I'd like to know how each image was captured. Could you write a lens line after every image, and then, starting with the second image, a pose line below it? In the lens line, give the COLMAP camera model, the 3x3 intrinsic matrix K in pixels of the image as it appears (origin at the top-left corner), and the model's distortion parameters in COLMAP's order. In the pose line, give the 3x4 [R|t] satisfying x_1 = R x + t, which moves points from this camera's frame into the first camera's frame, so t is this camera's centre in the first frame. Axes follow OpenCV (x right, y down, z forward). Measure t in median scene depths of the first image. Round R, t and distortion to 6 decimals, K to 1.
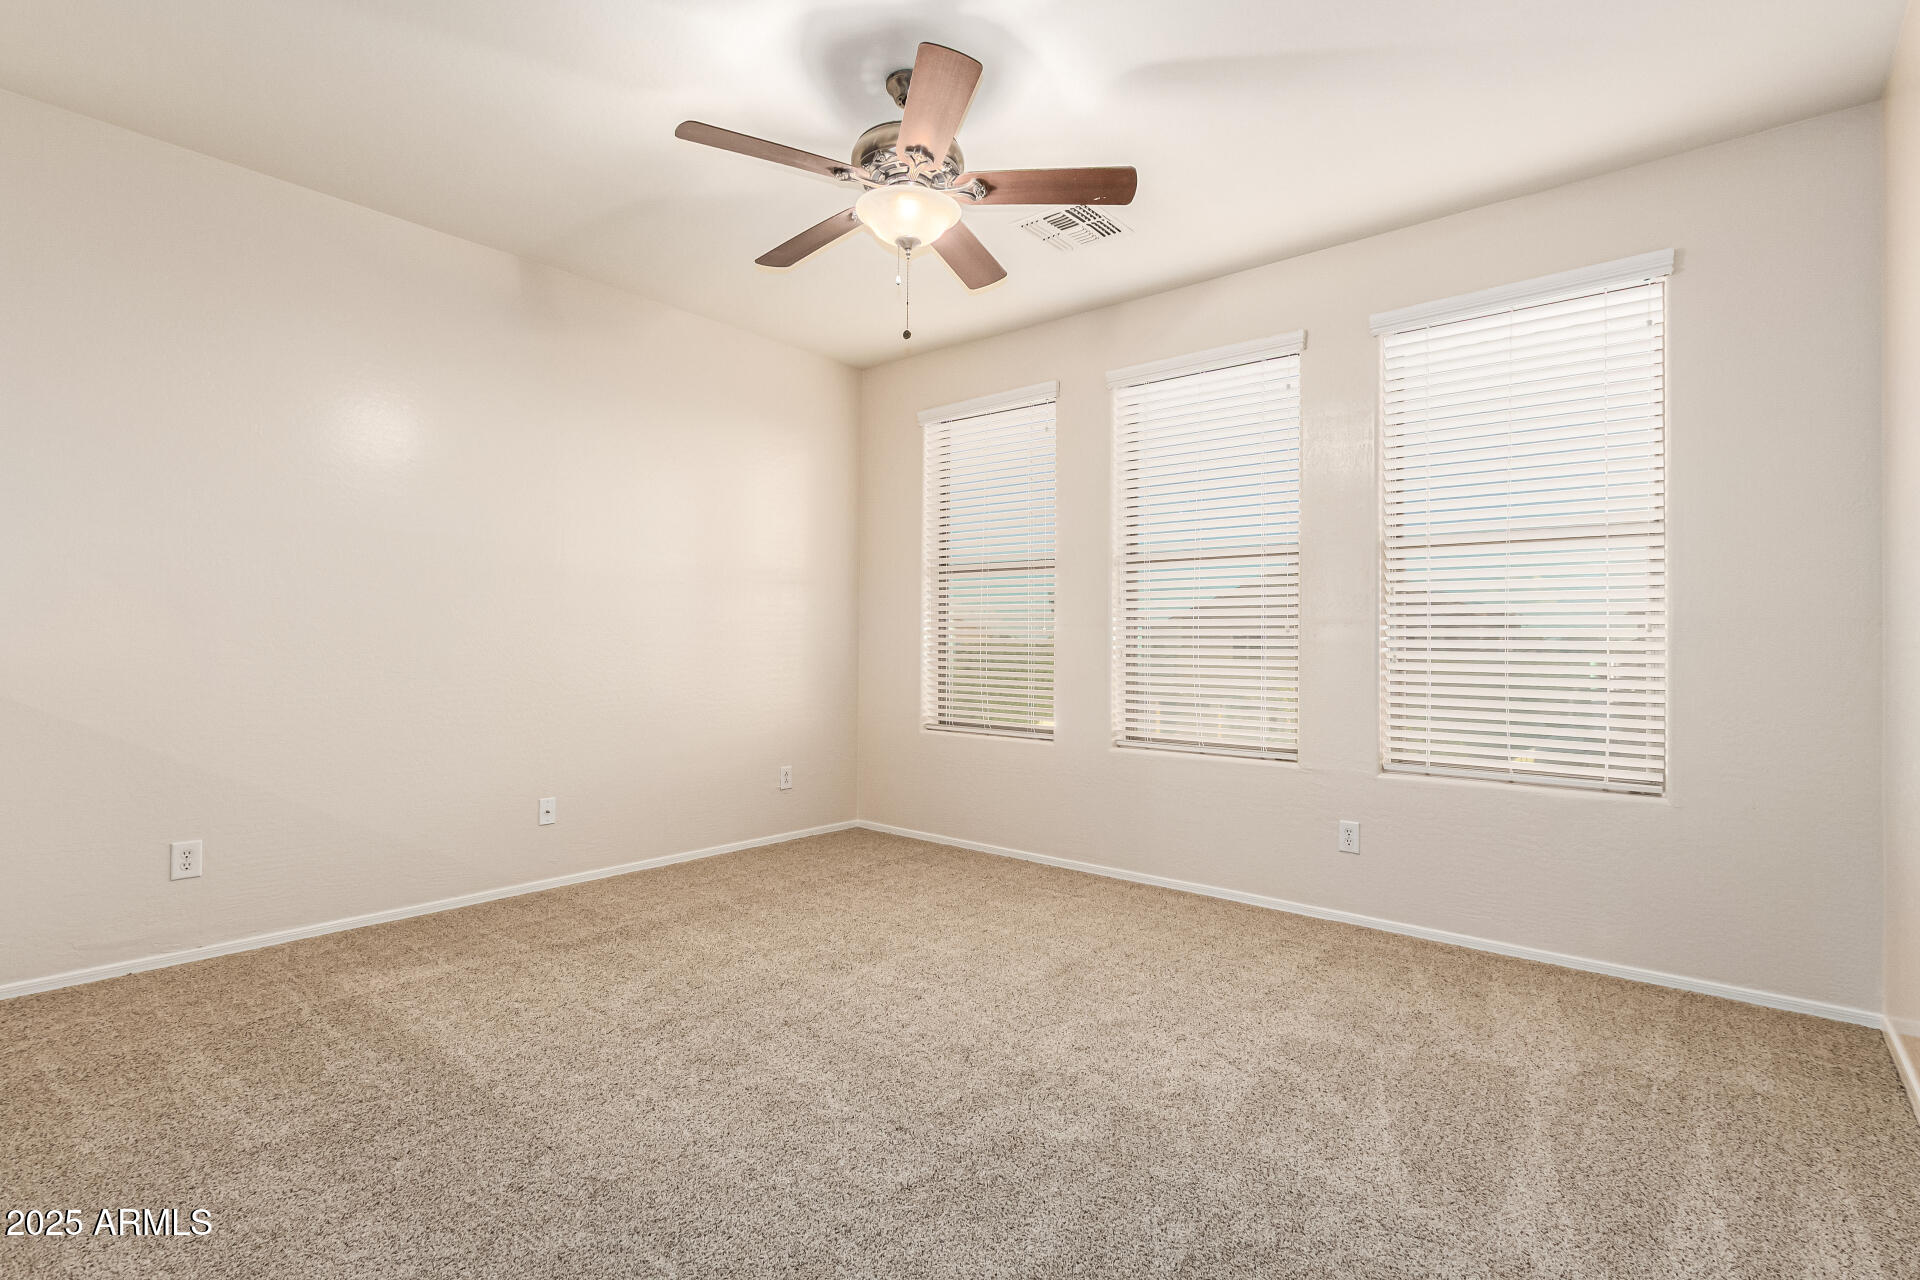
lens RADIAL K [[886.8, 0, 962.6], [0, 886.8, 651.6], [0, 0, 1]] dist [0.003912, -0.001964]
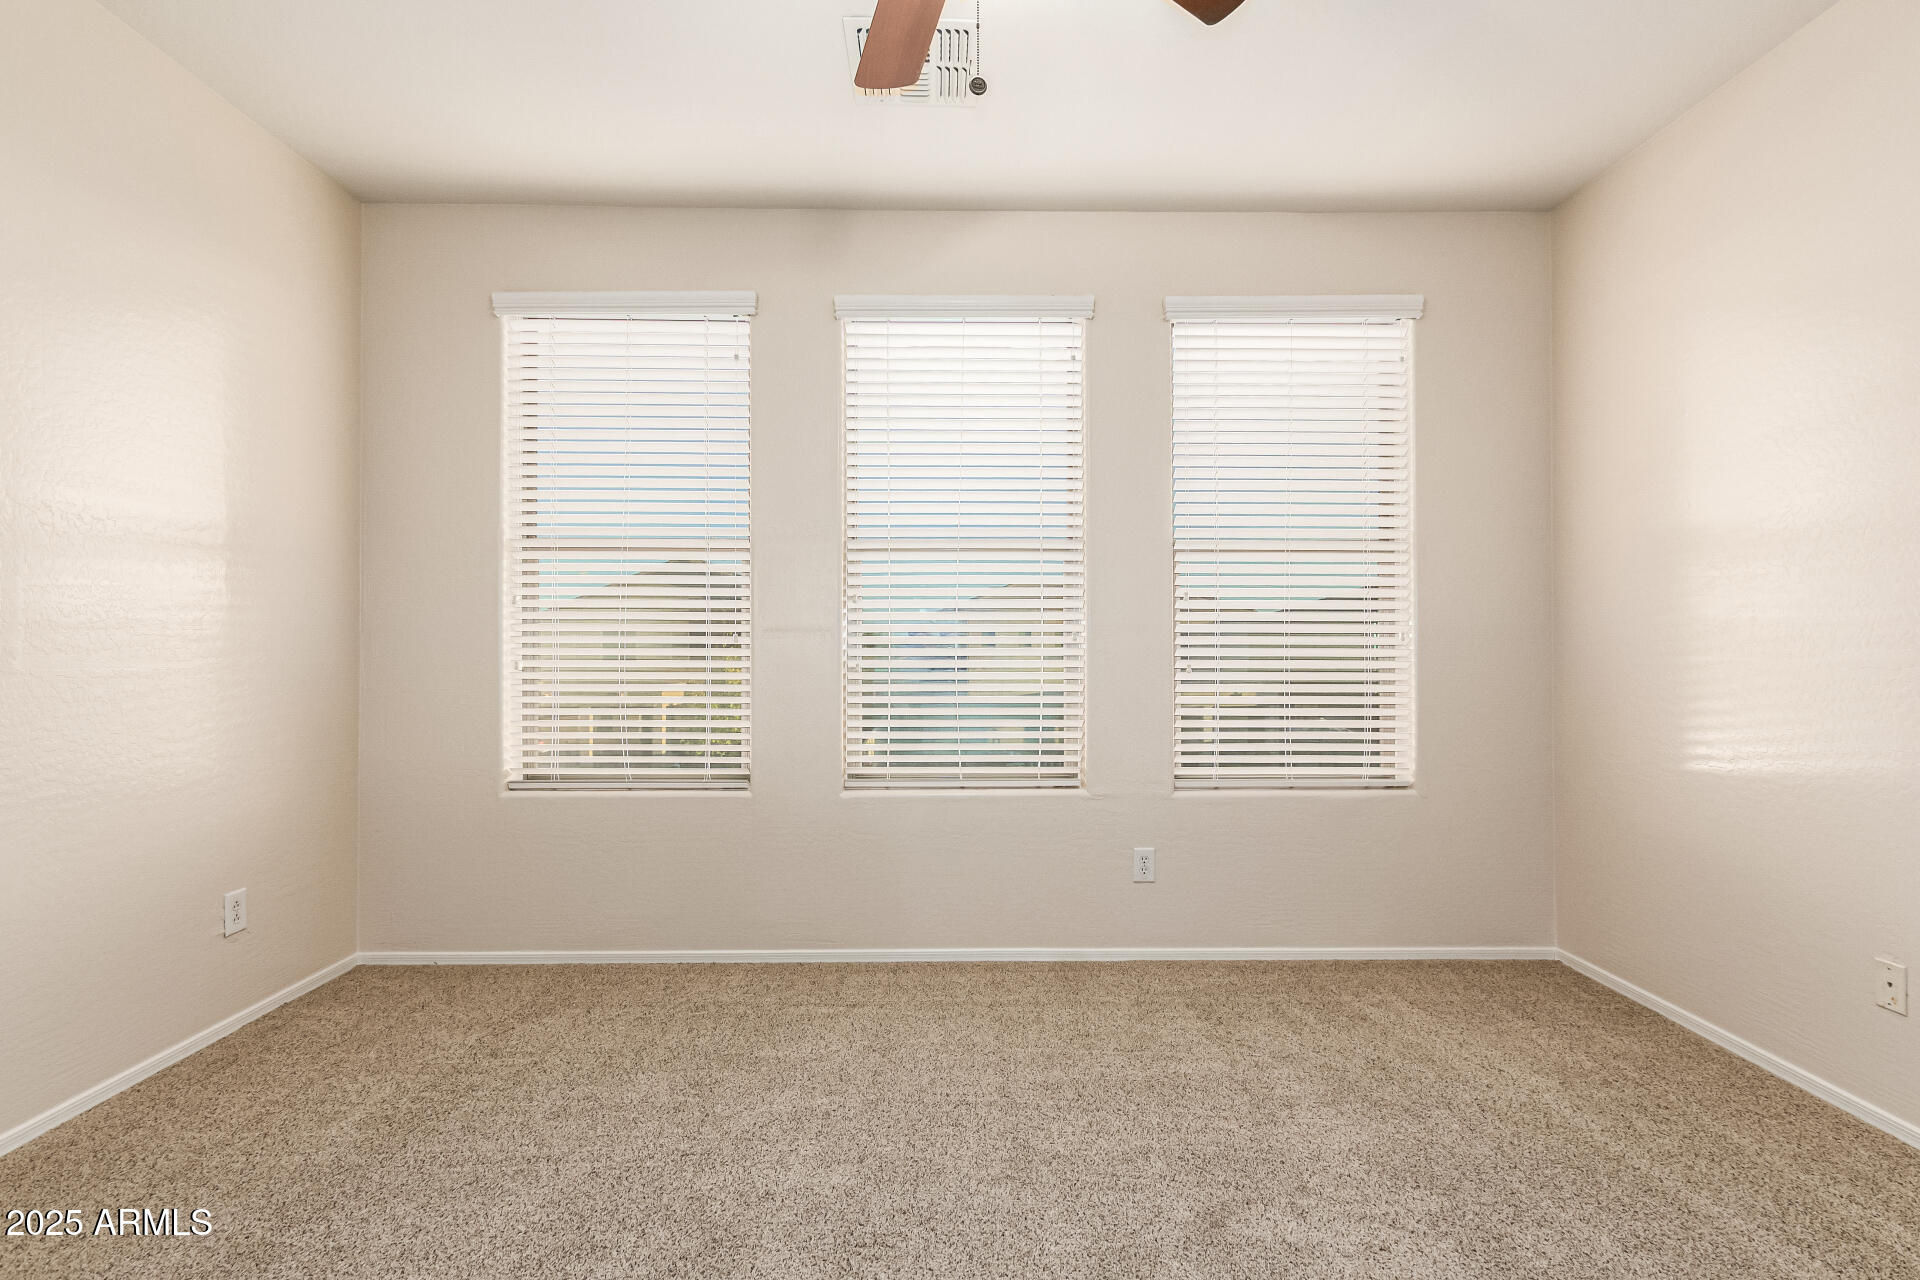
lens RADIAL K [[886.8, 0, 973.7], [0, 886.8, 648.6], [0, 0, 1]] dist [0.003912, -0.001964]
pose [[0.764069, -0.013153, 0.645000, -0.262895], [0.012928, 0.999904, 0.005076, -0.018762], [-0.645005, 0.004460, 0.764166, 0.386461]]
